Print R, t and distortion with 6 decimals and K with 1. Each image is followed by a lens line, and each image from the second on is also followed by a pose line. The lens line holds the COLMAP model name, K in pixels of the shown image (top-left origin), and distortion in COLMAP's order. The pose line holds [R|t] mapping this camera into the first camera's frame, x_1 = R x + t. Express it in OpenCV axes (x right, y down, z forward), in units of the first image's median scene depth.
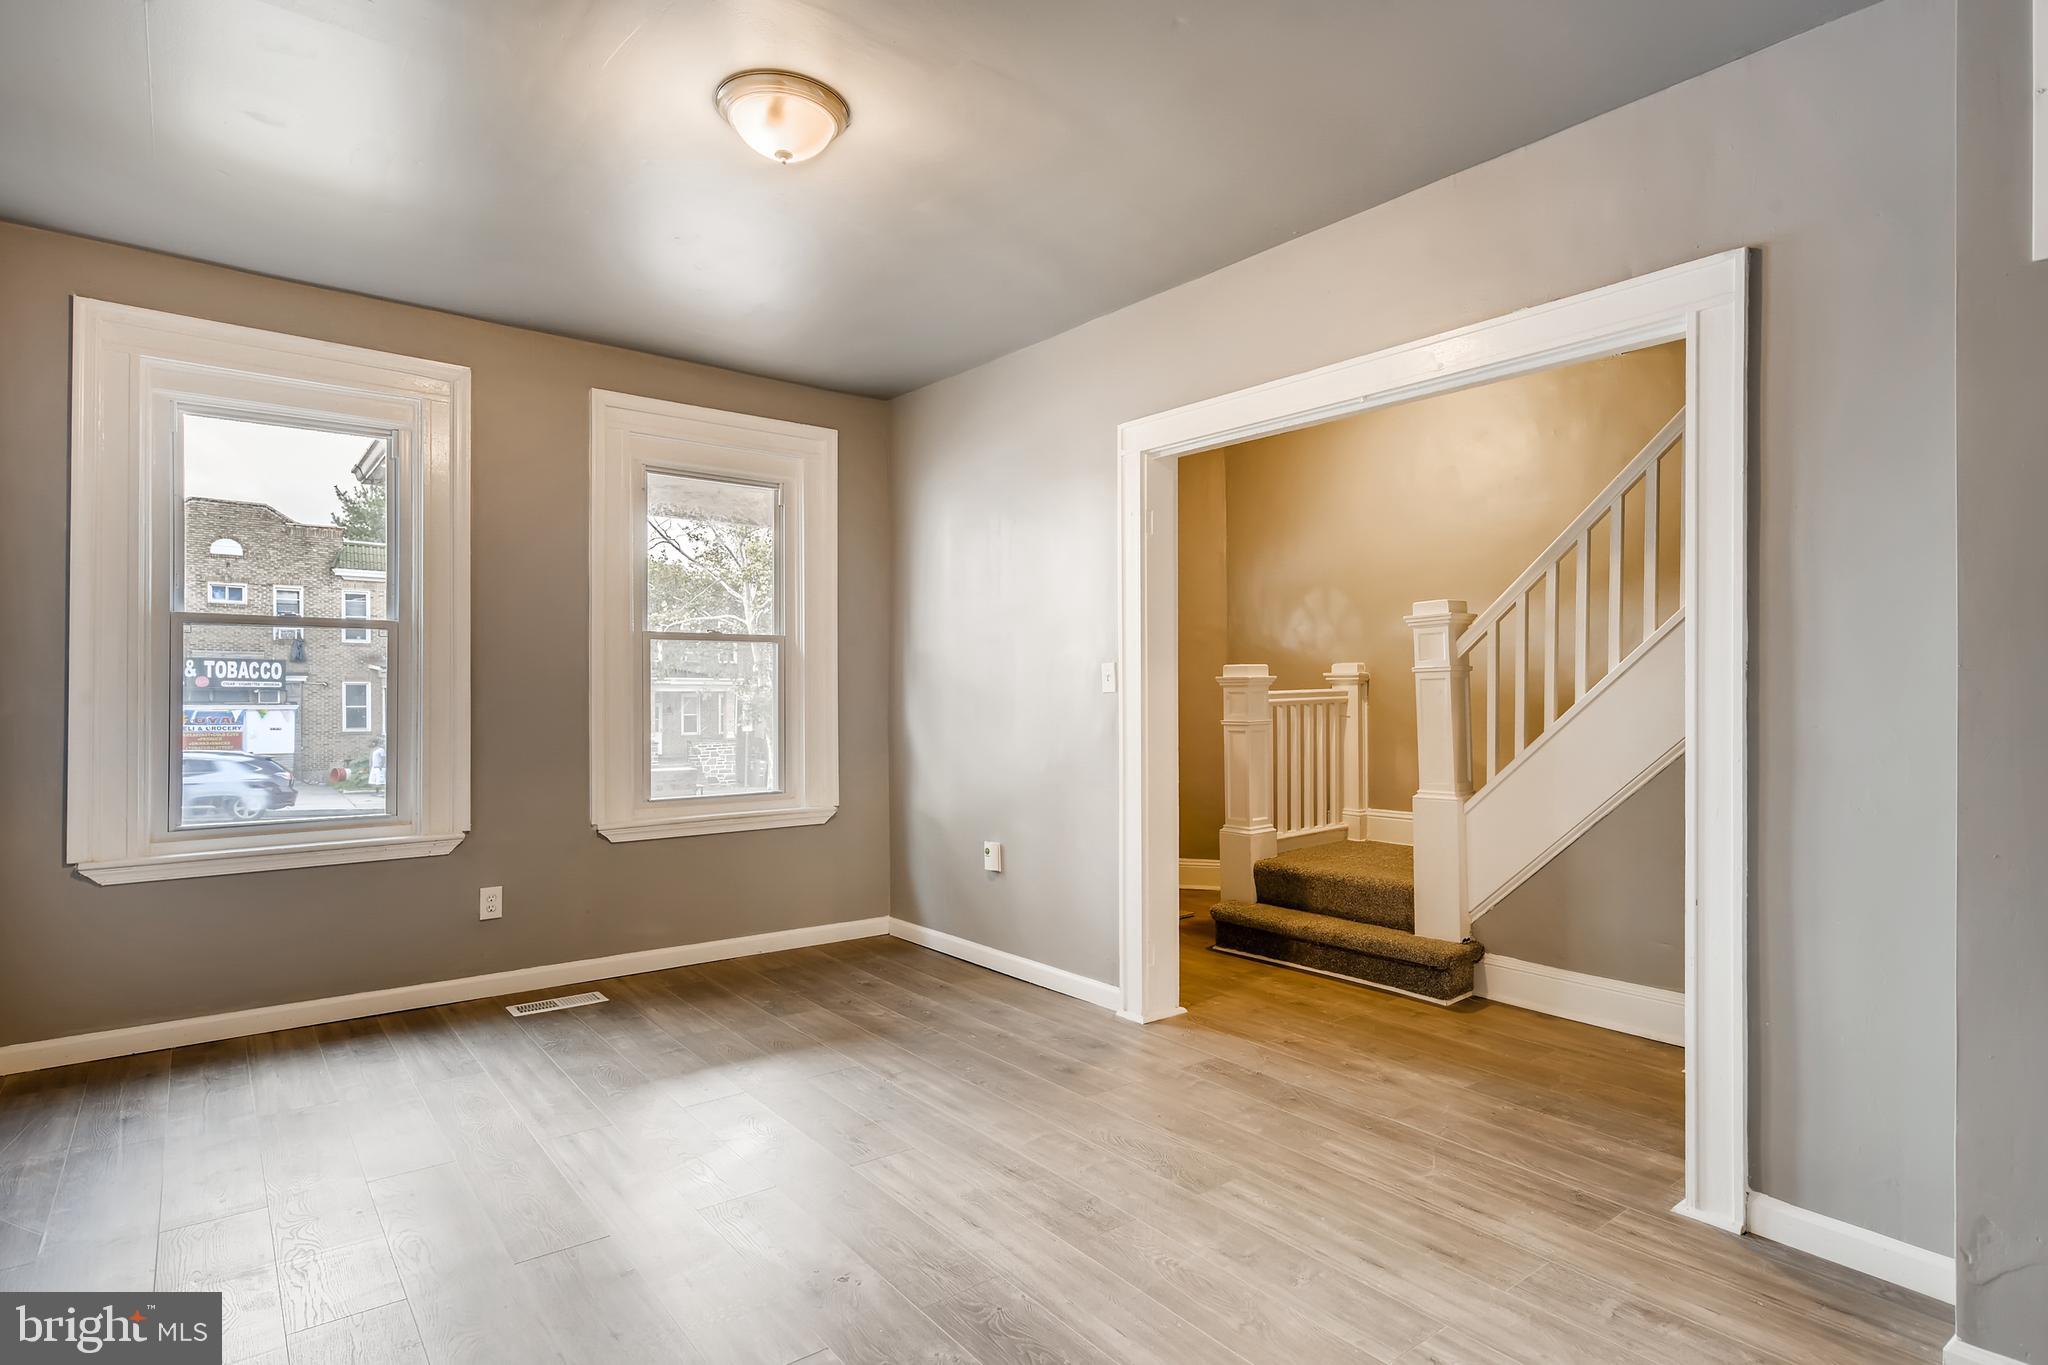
lens RADIAL K [[1070.8, 0, 1031.1], [0, 1070.8, 690.7], [0, 0, 1]] dist [-0.003169, 0.002482]
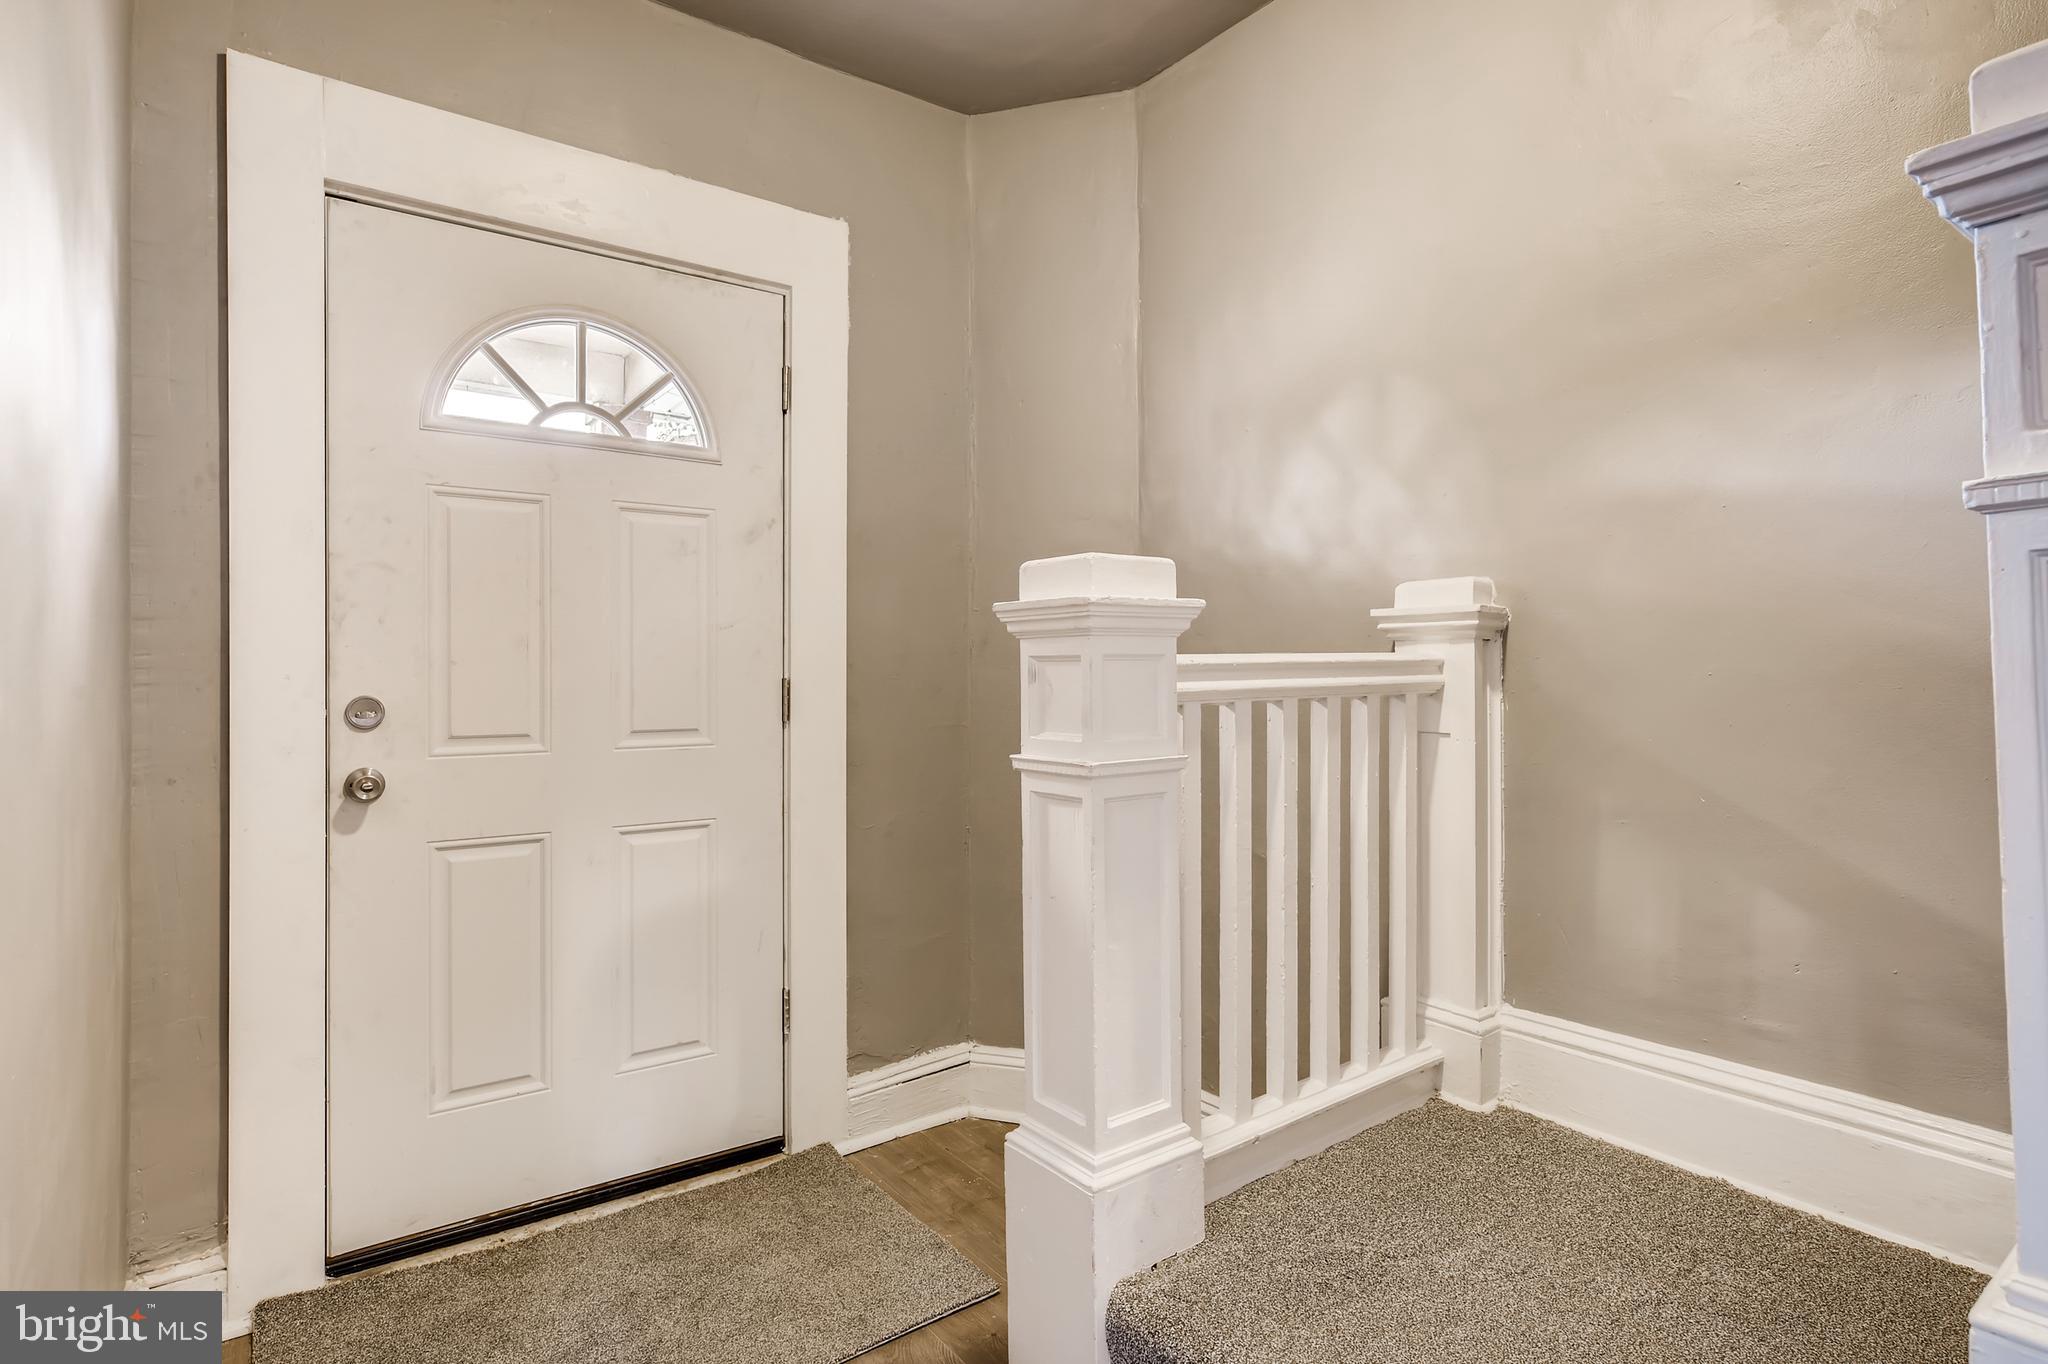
lens RADIAL K [[1070.8, 0, 1030.0], [0, 1070.8, 671.5], [0, 0, 1]] dist [-0.003169, 0.002482]
pose [[0.999277, 0.004738, -0.037713, 0.178230], [-0.004810, 0.999987, -0.001834, 0.005527], [0.037704, 0.002014, 0.999287, 0.658675]]
